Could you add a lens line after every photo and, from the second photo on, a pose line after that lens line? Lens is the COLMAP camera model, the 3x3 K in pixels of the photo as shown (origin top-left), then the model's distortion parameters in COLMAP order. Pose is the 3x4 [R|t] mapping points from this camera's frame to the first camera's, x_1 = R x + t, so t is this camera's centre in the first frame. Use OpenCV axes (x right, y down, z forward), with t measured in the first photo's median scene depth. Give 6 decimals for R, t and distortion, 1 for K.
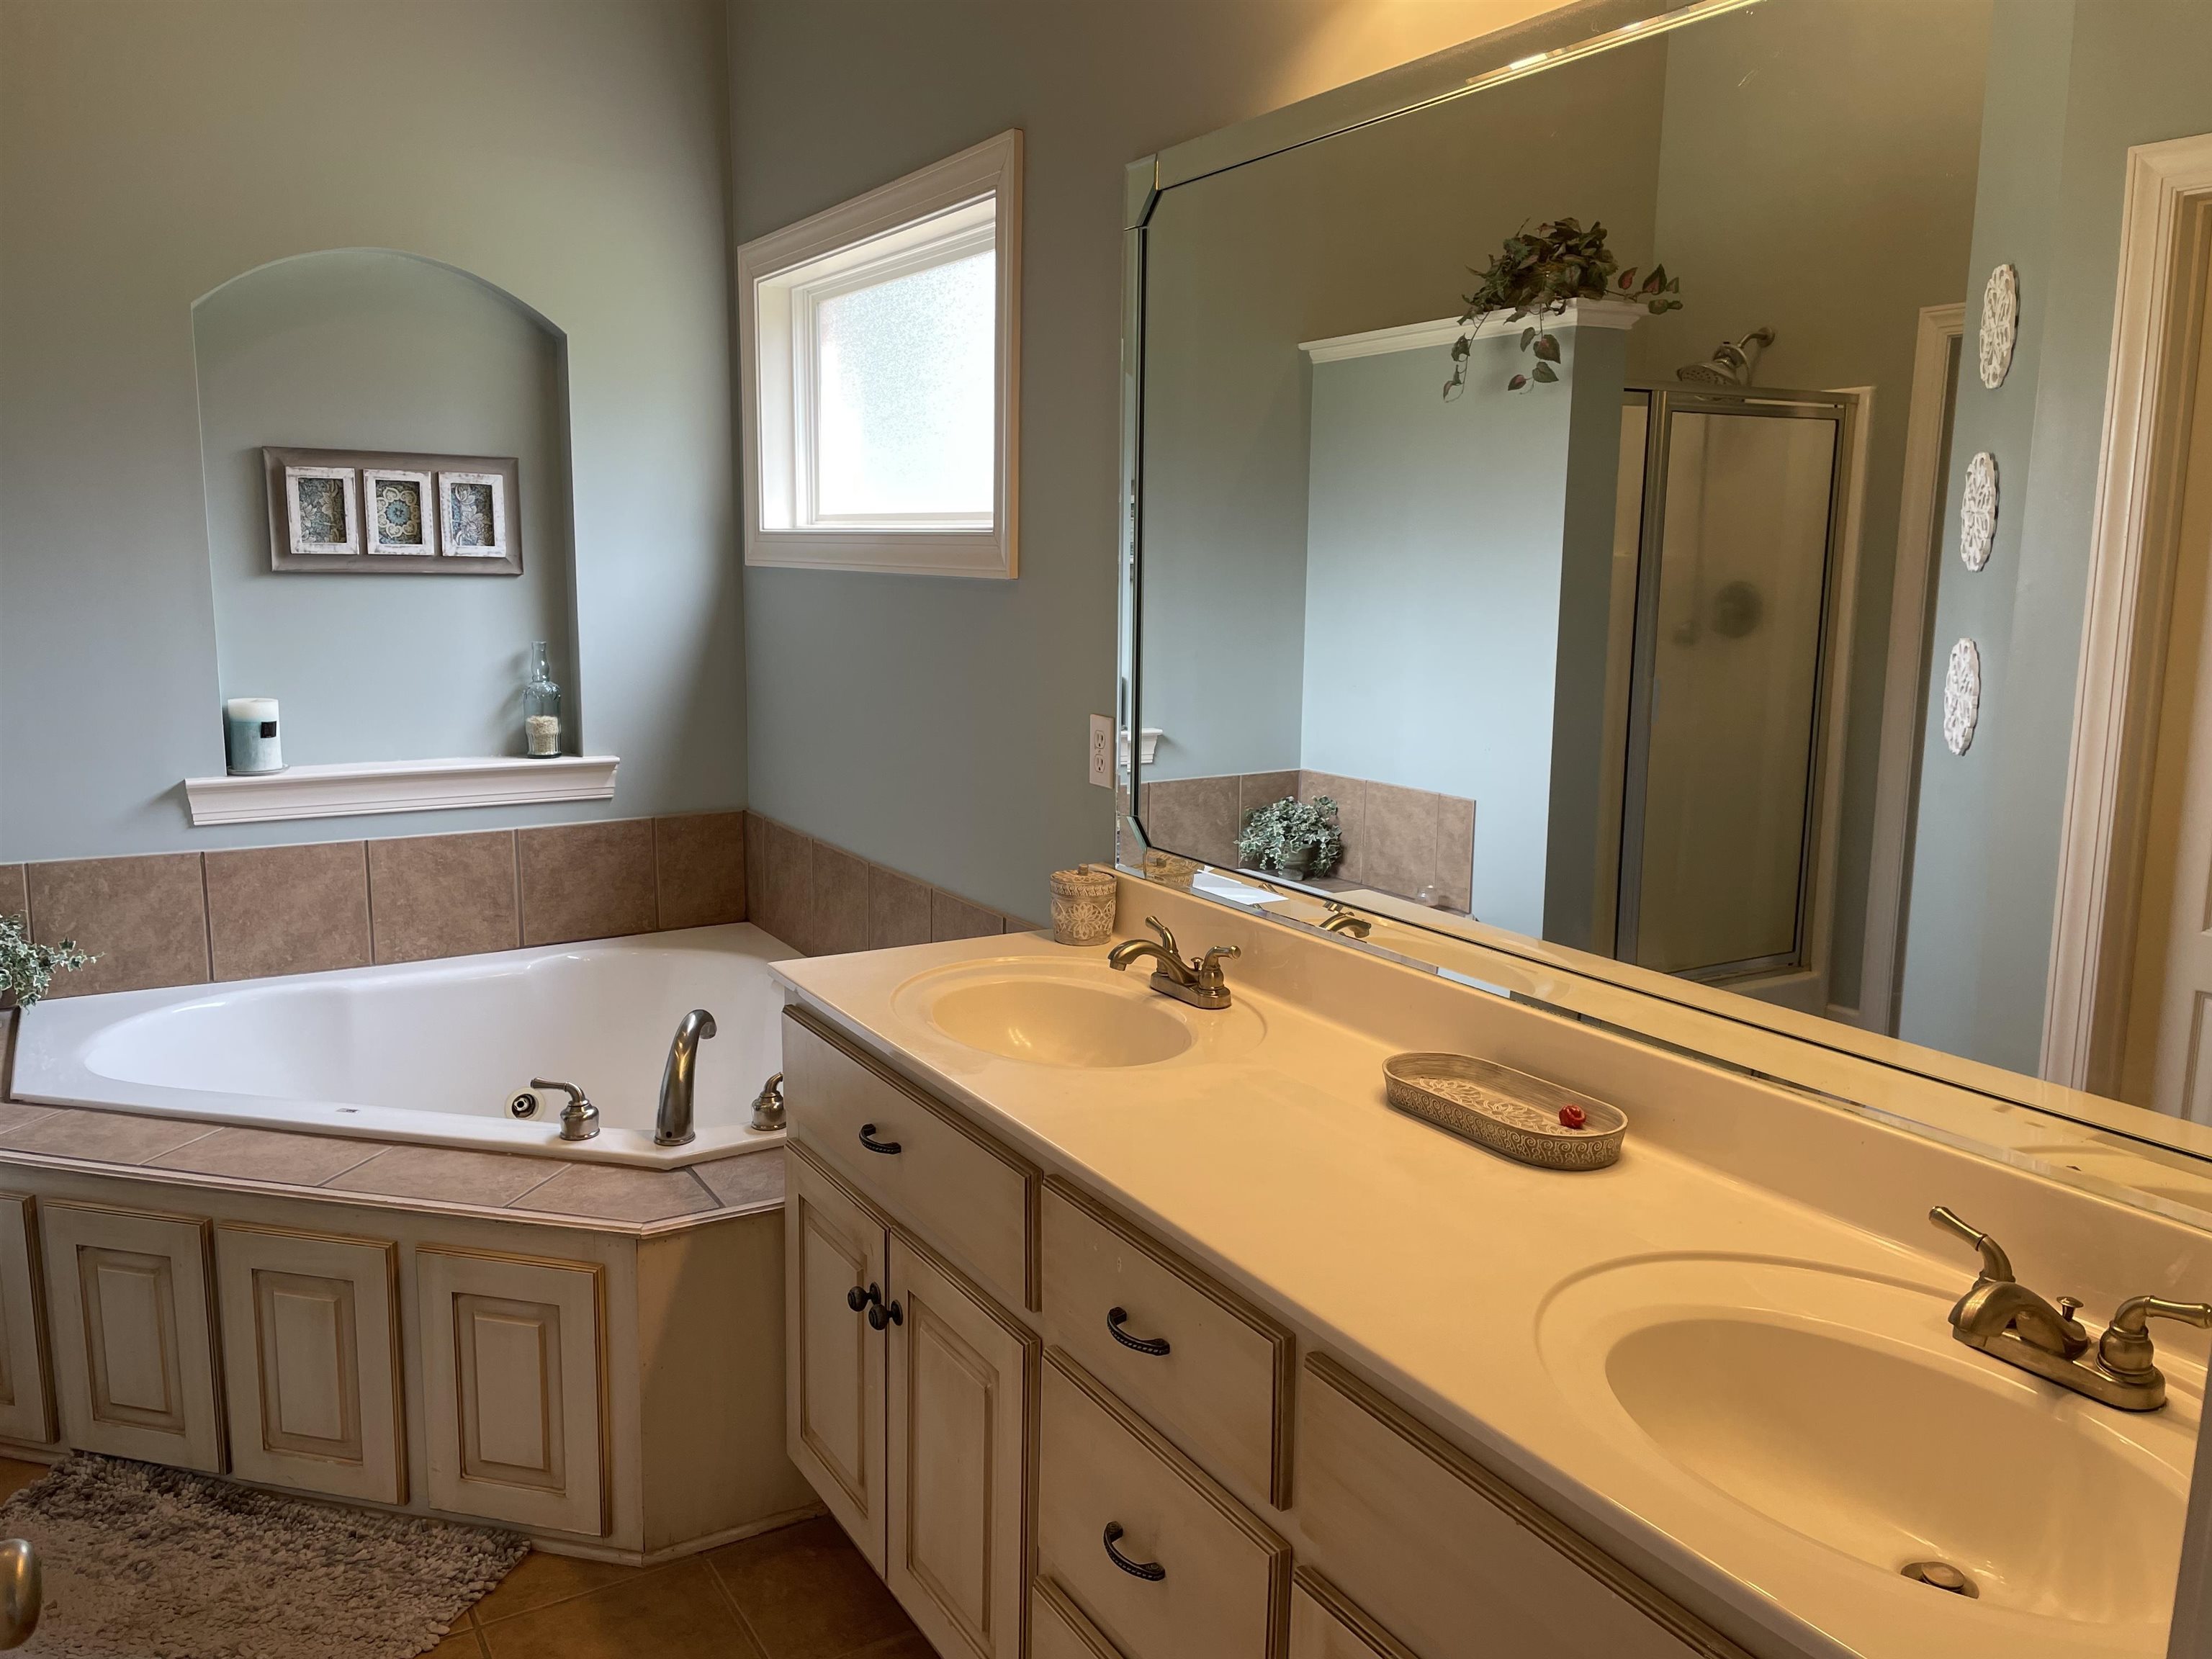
lens RADIAL K [[1697.2, 0, 1105.7], [0, 1697.2, 821.5], [0, 0, 1]] dist [0.011026, -0.010350]
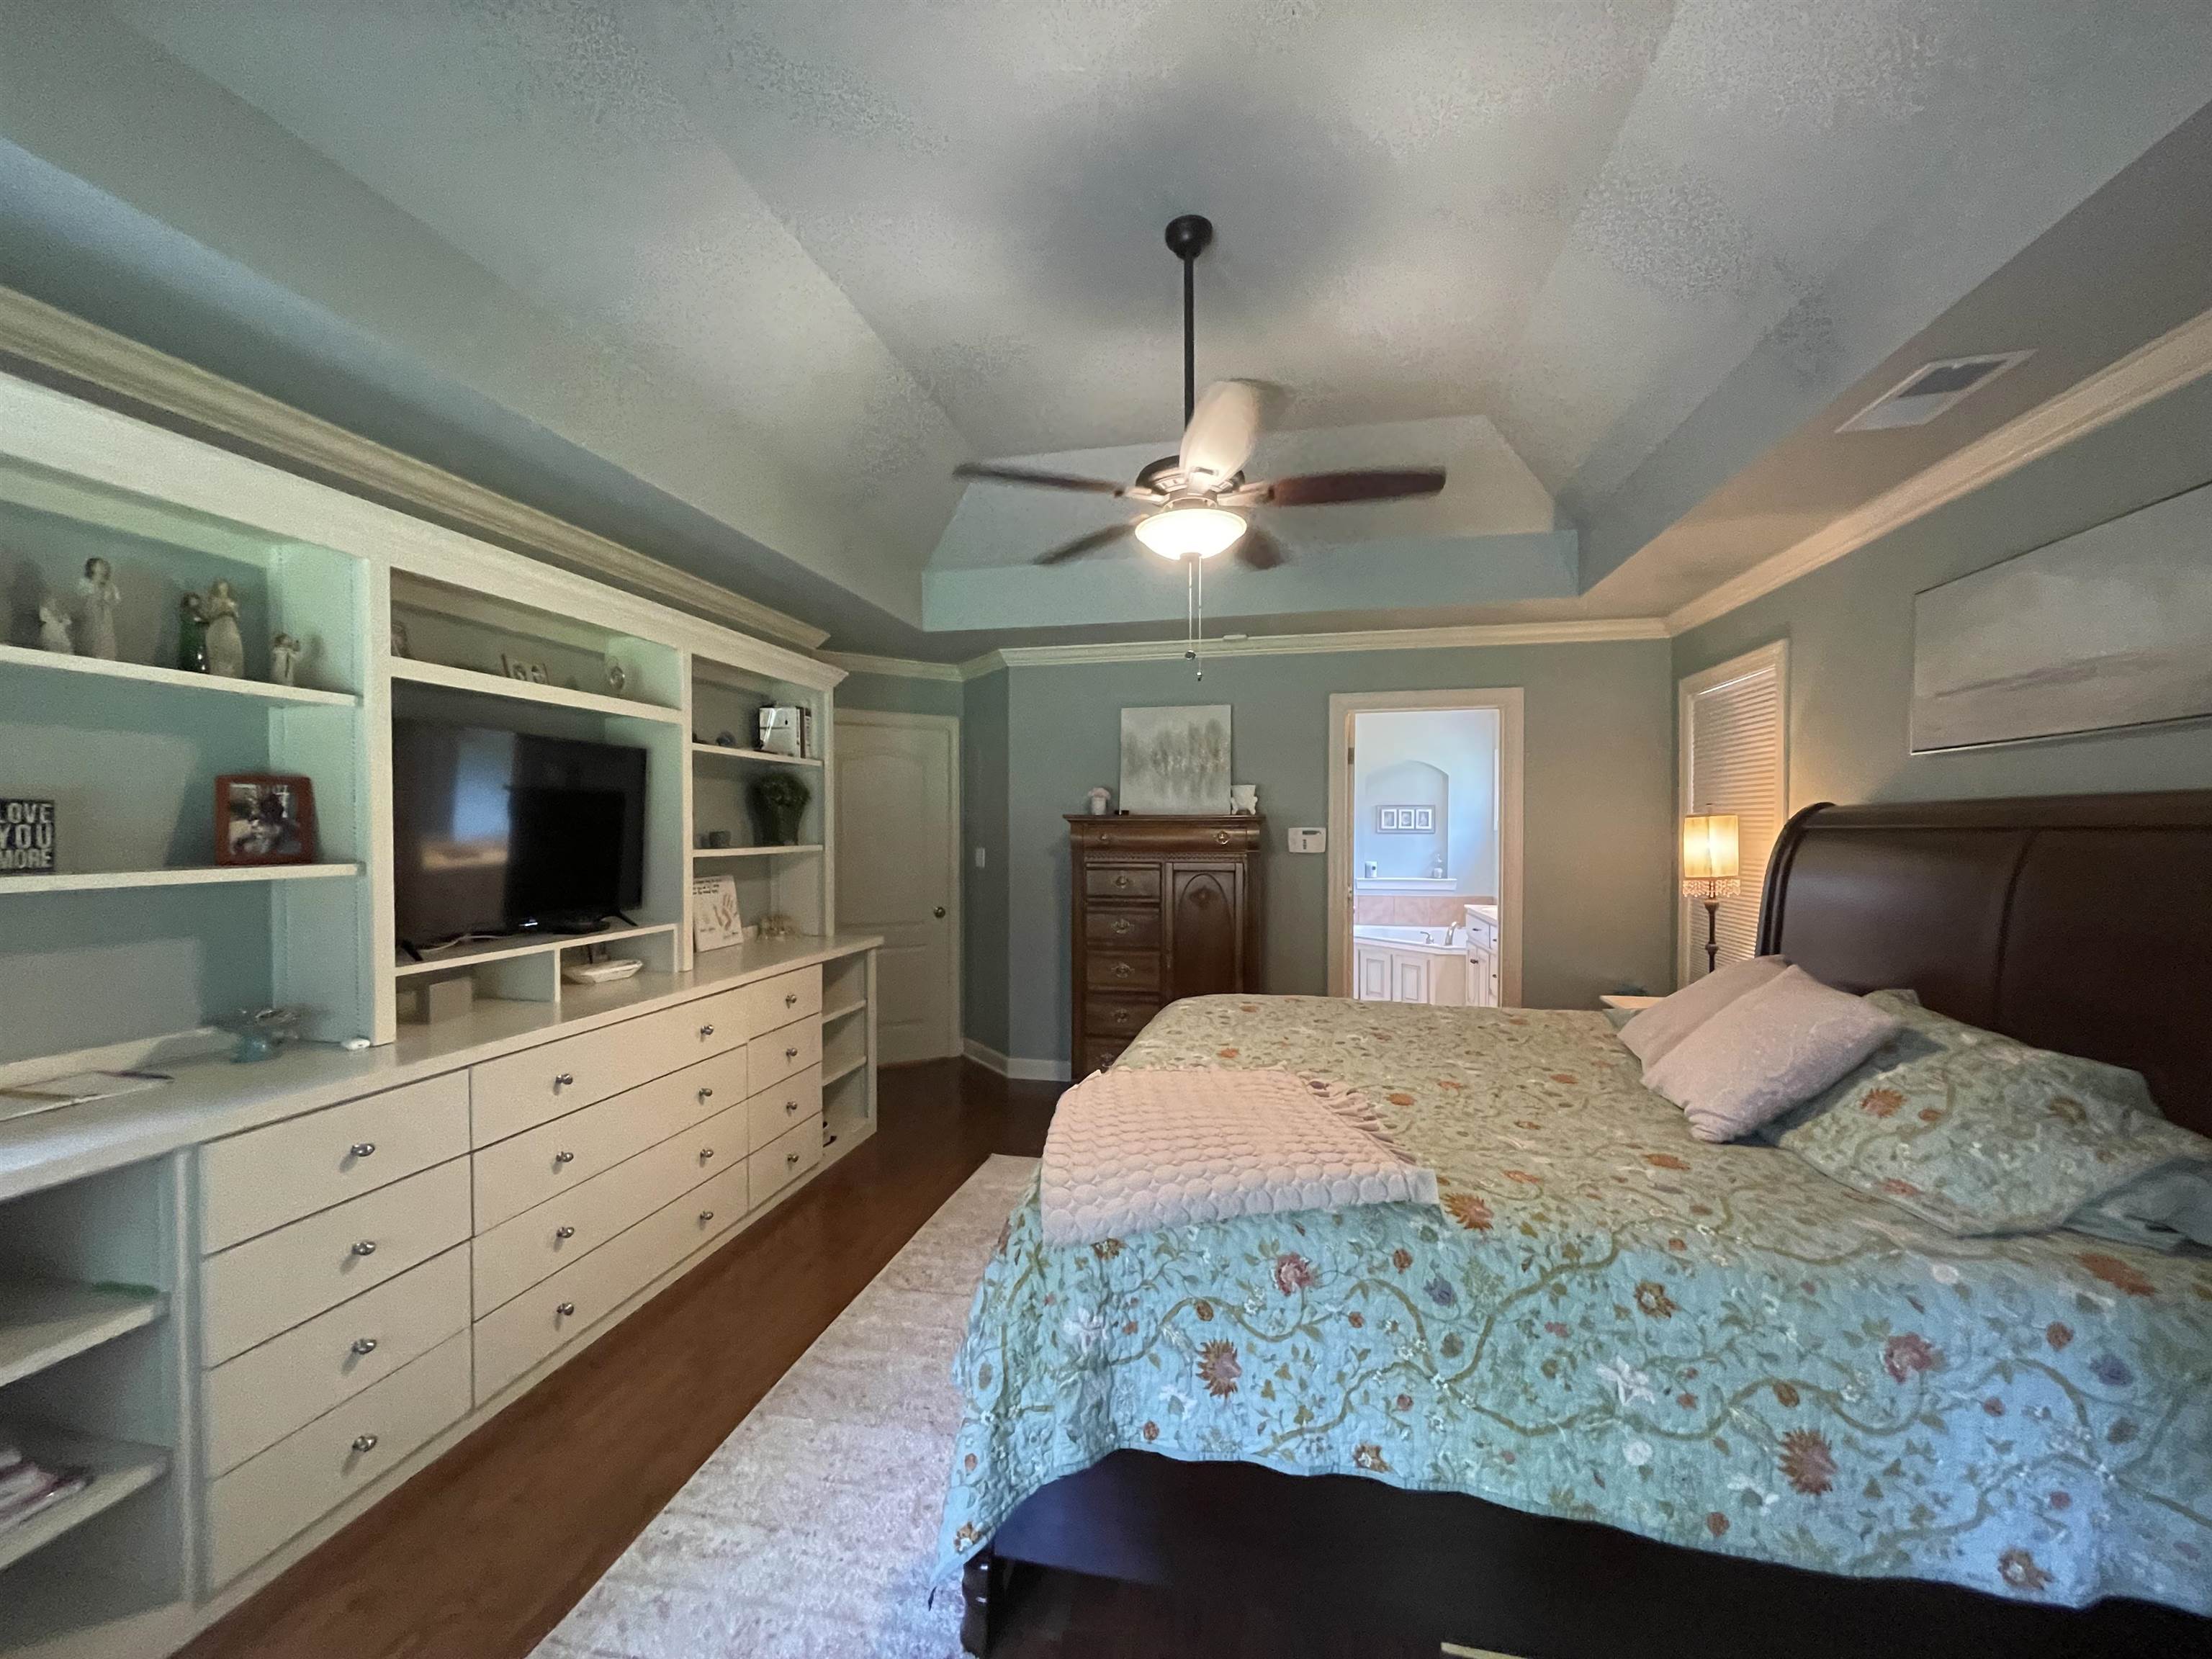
lens RADIAL K [[876.8, 0, 1106.0], [0, 876.8, 832.9], [0, 0, 1]] dist [-0.001274, -0.000082]
pose [[0.730258, -0.008734, -0.683116, 0.806827], [-0.100704, 0.987619, -0.120281, 0.288701], [0.675708, 0.156629, 0.720337, -1.645339]]
